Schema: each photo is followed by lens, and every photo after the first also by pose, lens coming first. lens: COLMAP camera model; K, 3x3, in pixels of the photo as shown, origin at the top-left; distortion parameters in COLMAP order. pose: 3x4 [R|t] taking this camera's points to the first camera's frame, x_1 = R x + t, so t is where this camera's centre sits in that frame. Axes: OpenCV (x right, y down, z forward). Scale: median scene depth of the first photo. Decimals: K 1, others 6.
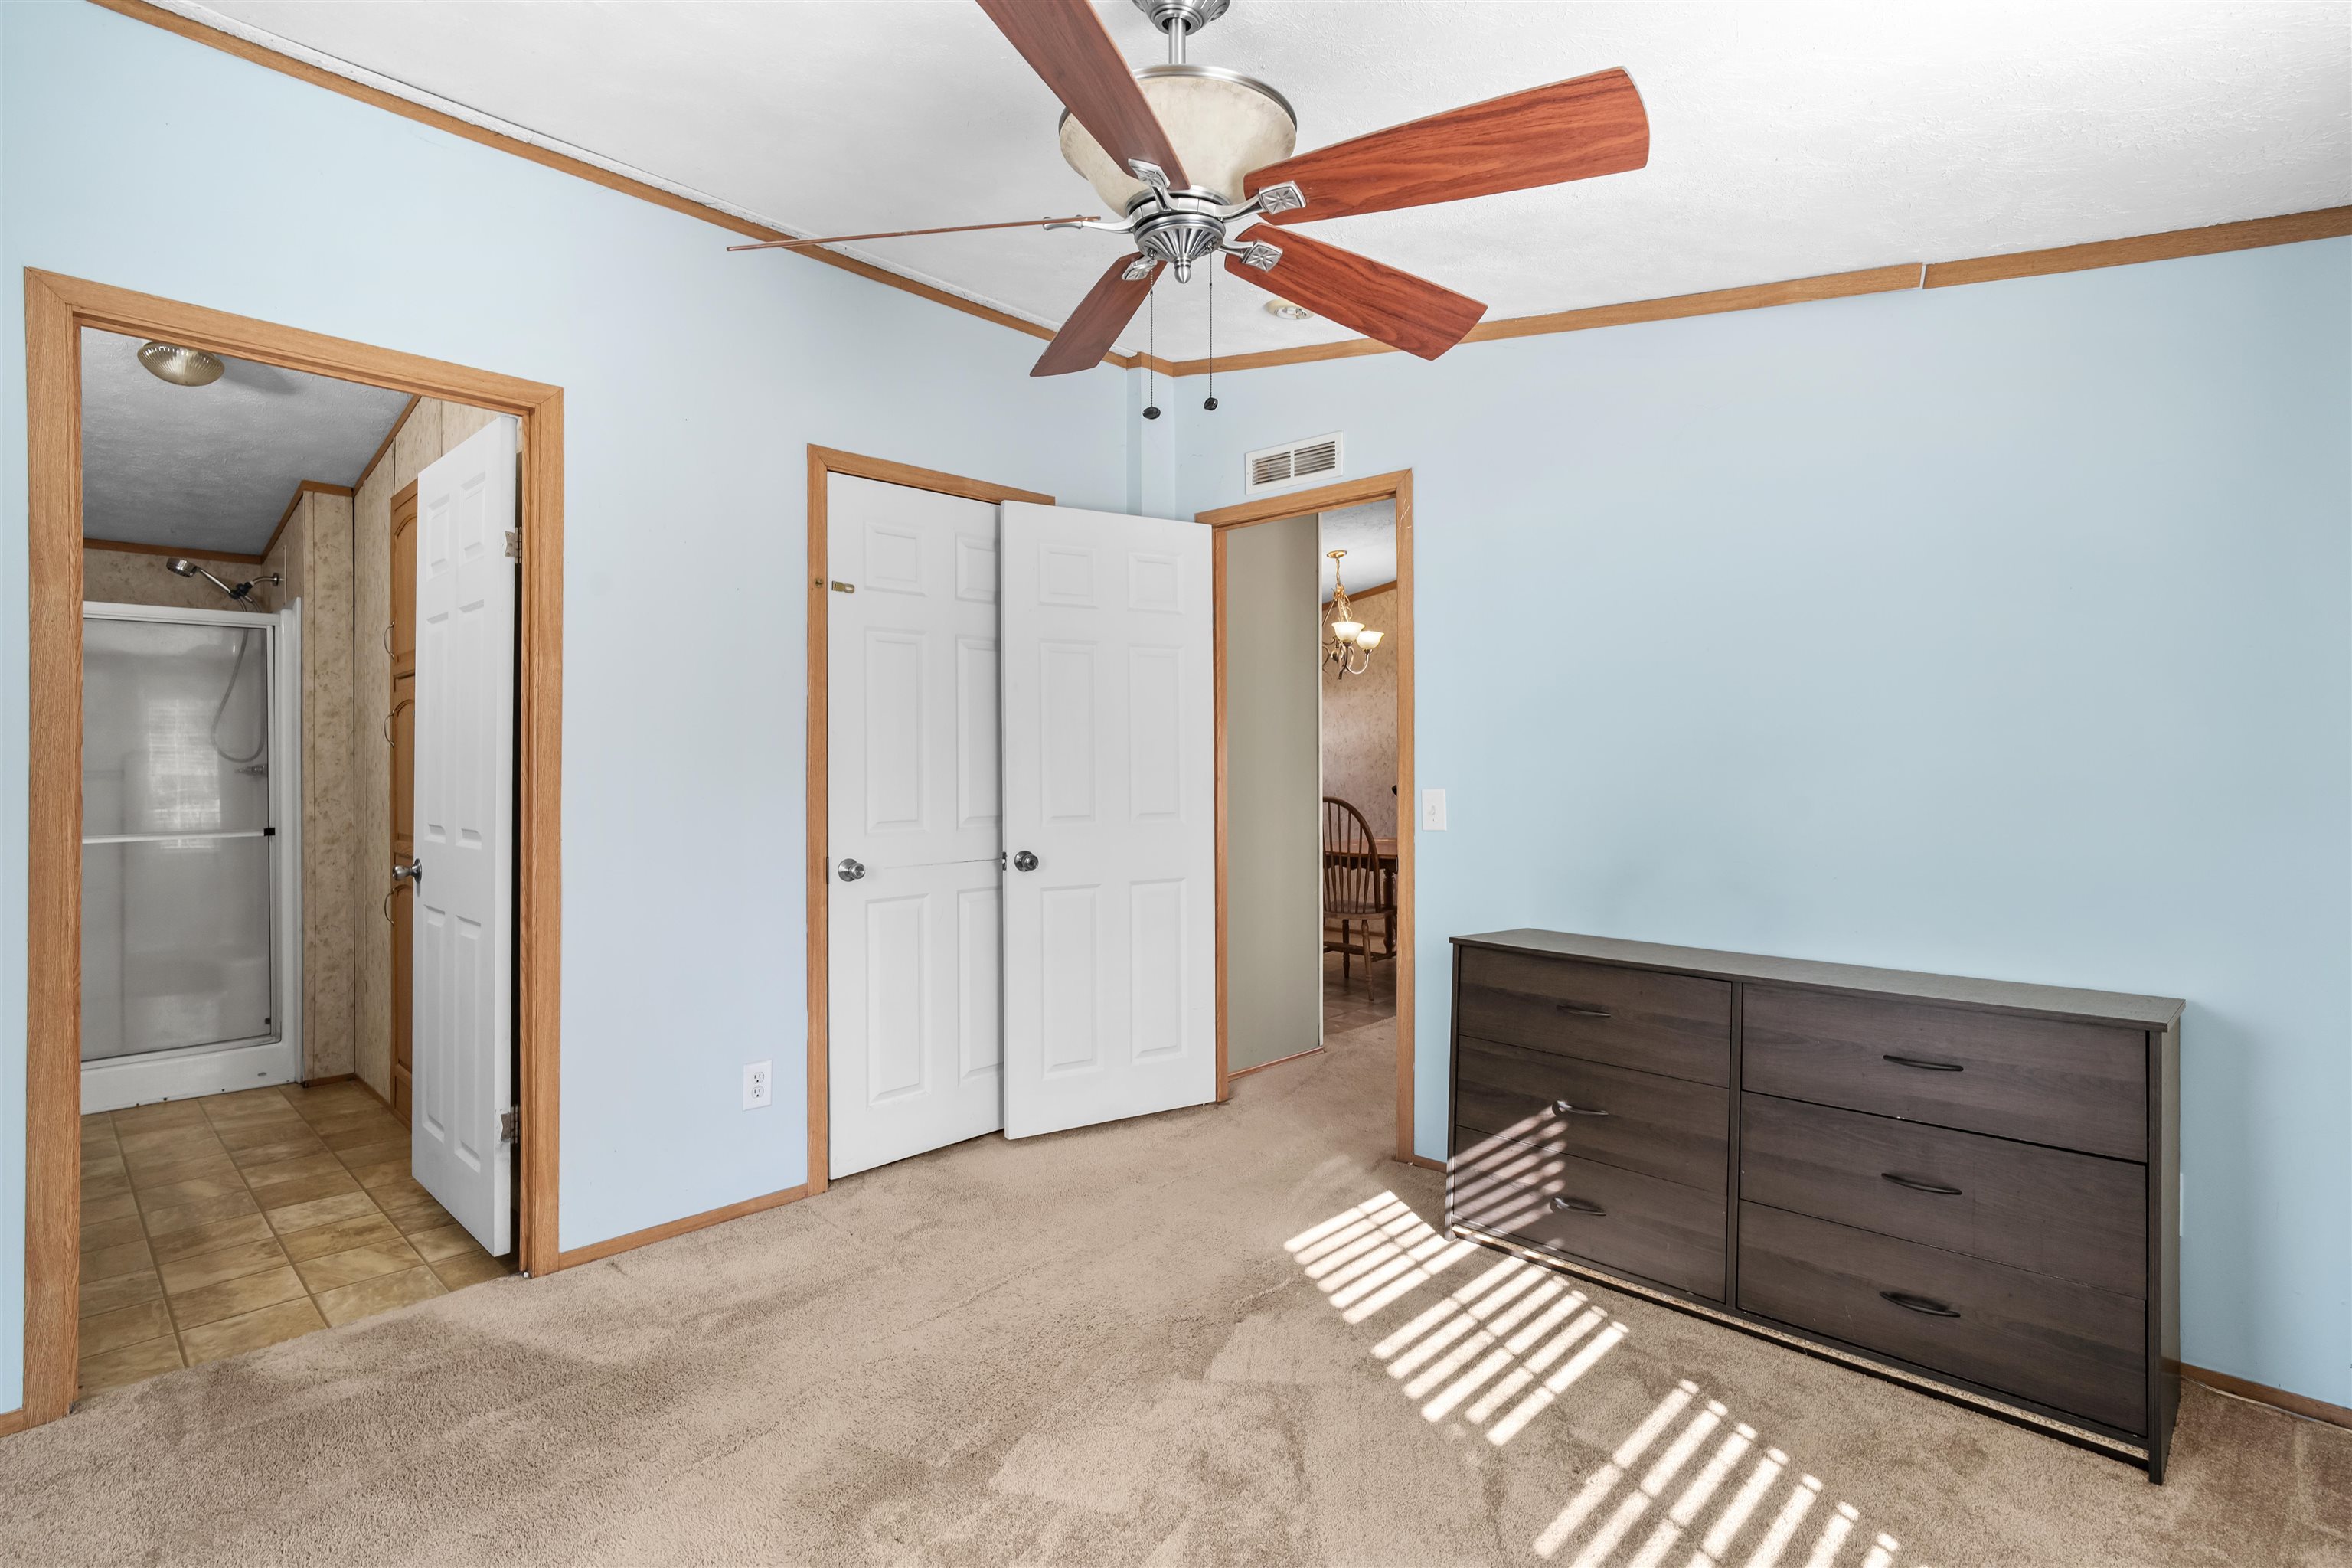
lens RADIAL K [[1114.0, 0, 1166.5], [0, 1114.0, 776.1], [0, 0, 1]] dist [-0.013064, 0.005456]
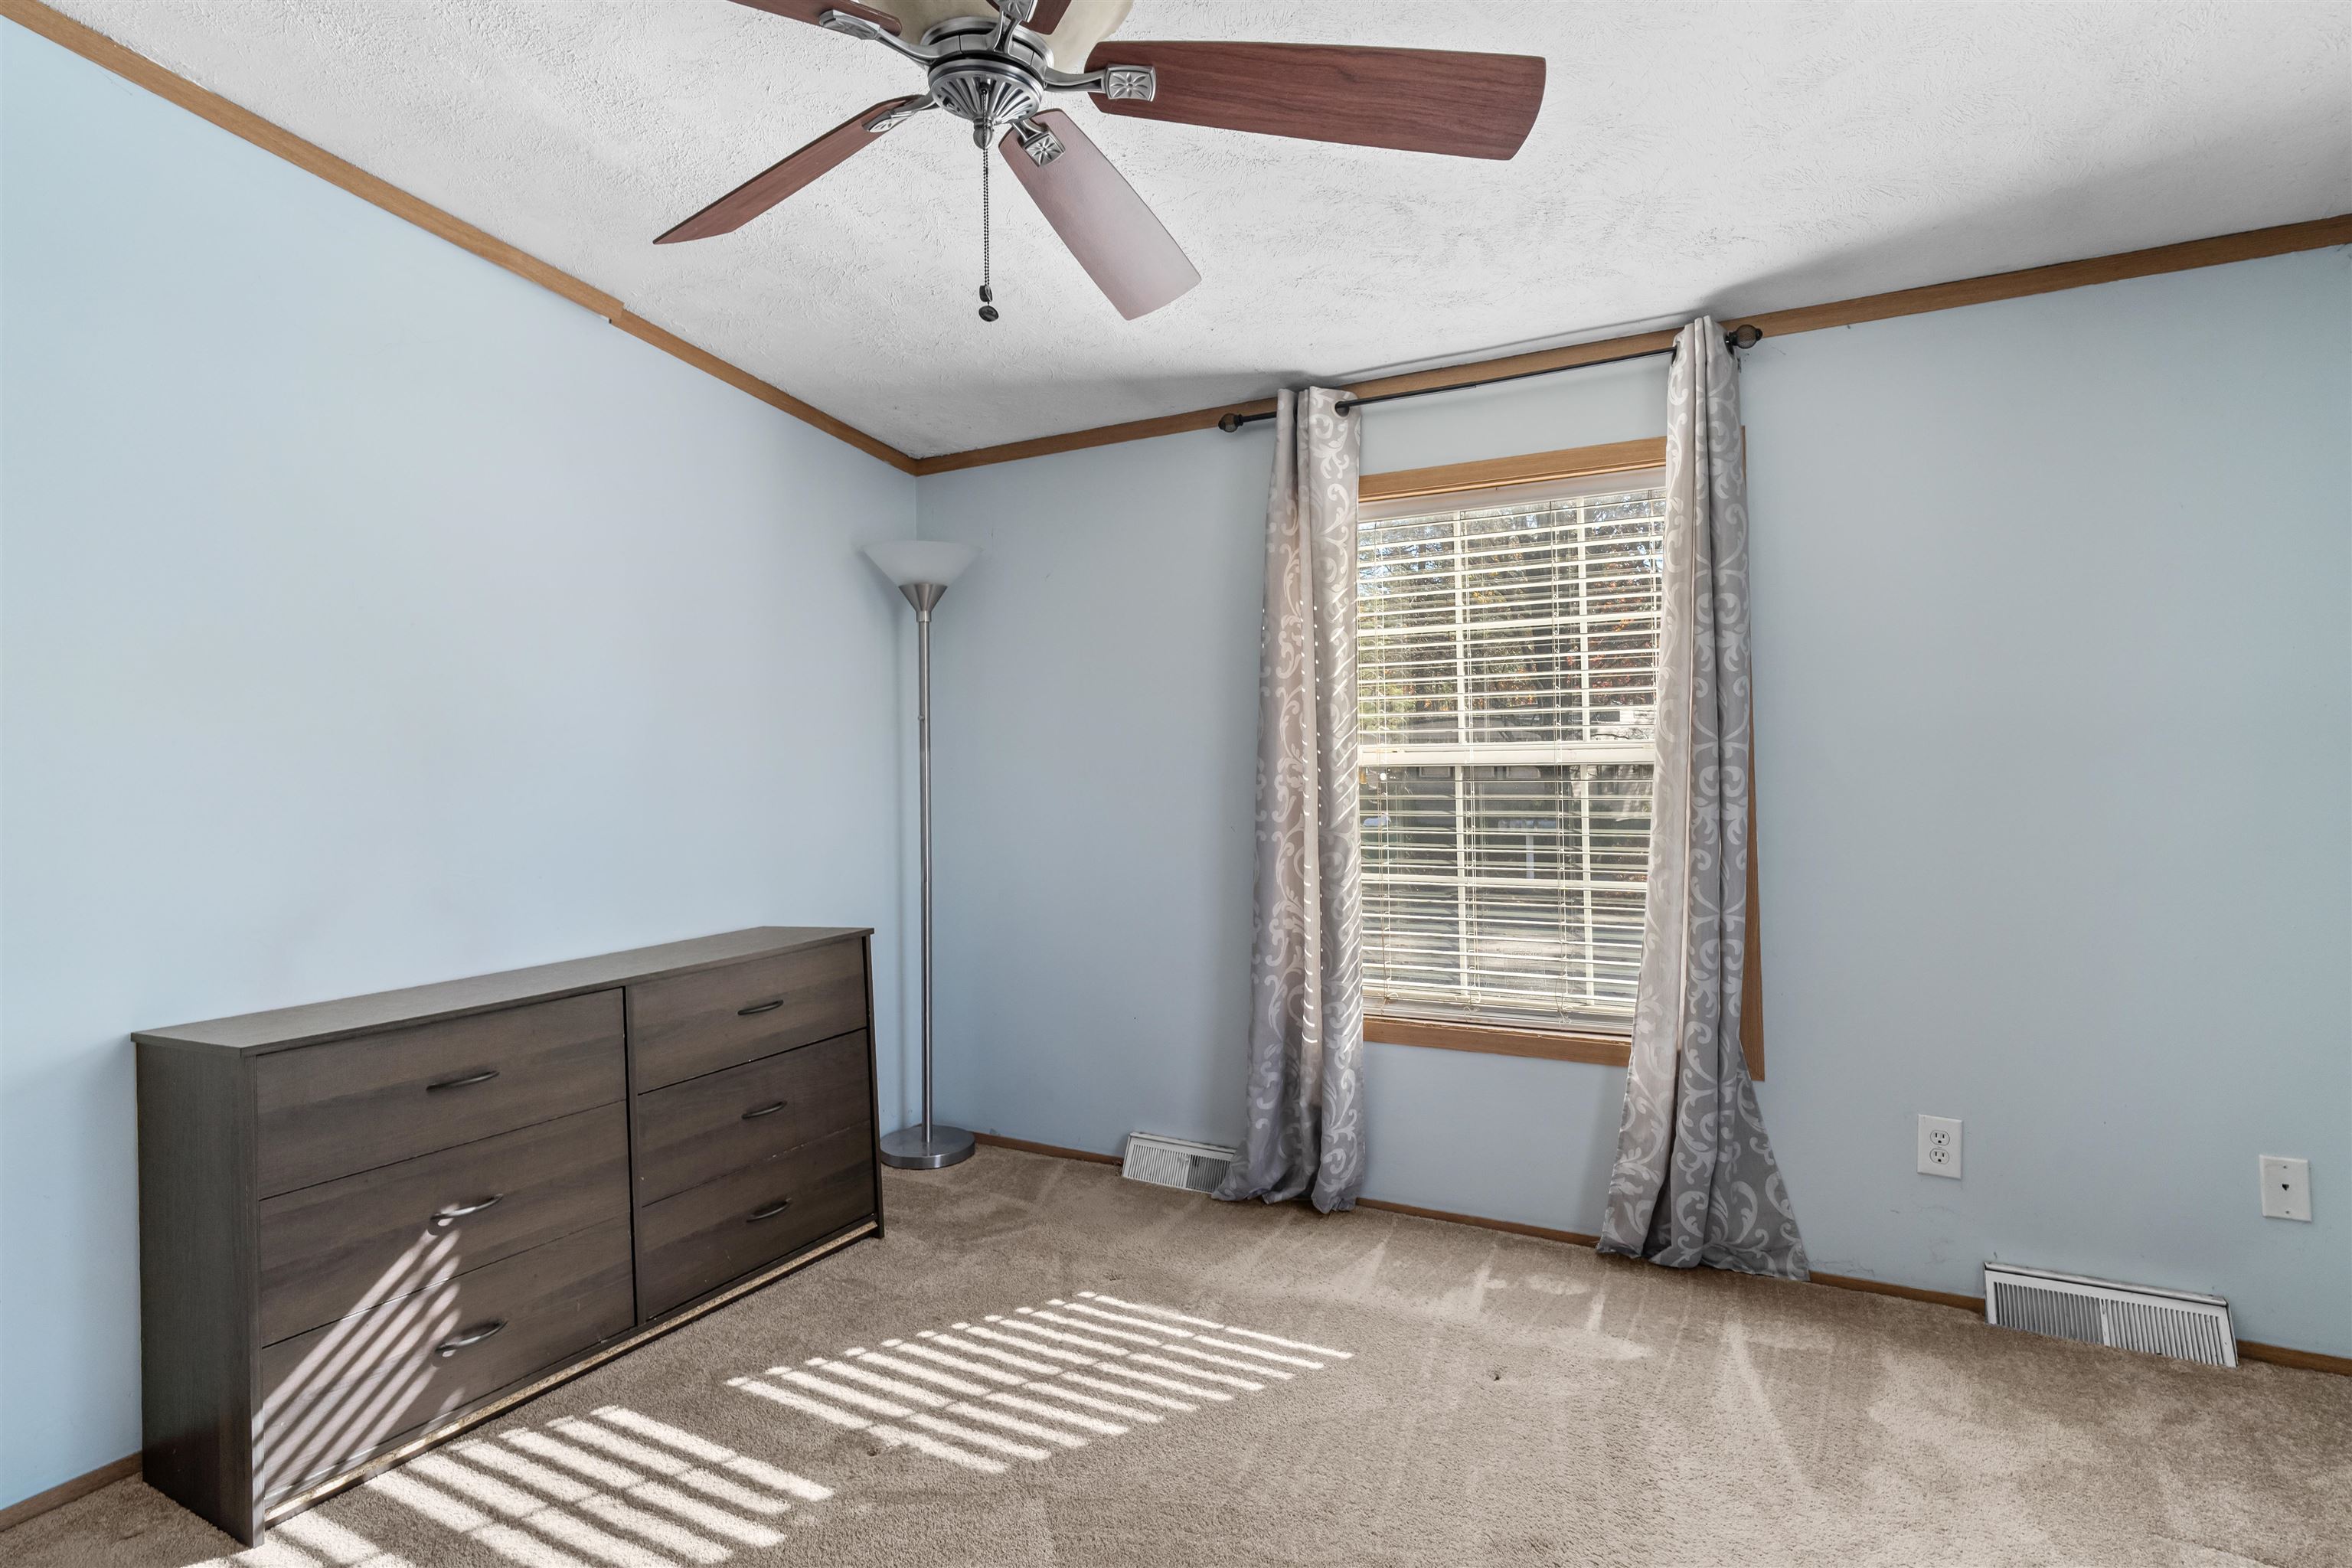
lens RADIAL K [[1234.0, 0, 1169.4], [0, 1234.0, 764.1], [0, 0, 1]] dist [0.000288, 0.002120]
pose [[-0.244035, -0.008481, 0.969729, -0.676270], [0.032458, 0.999330, 0.016908, -0.007374], [-0.969223, 0.035602, -0.243596, 0.857880]]
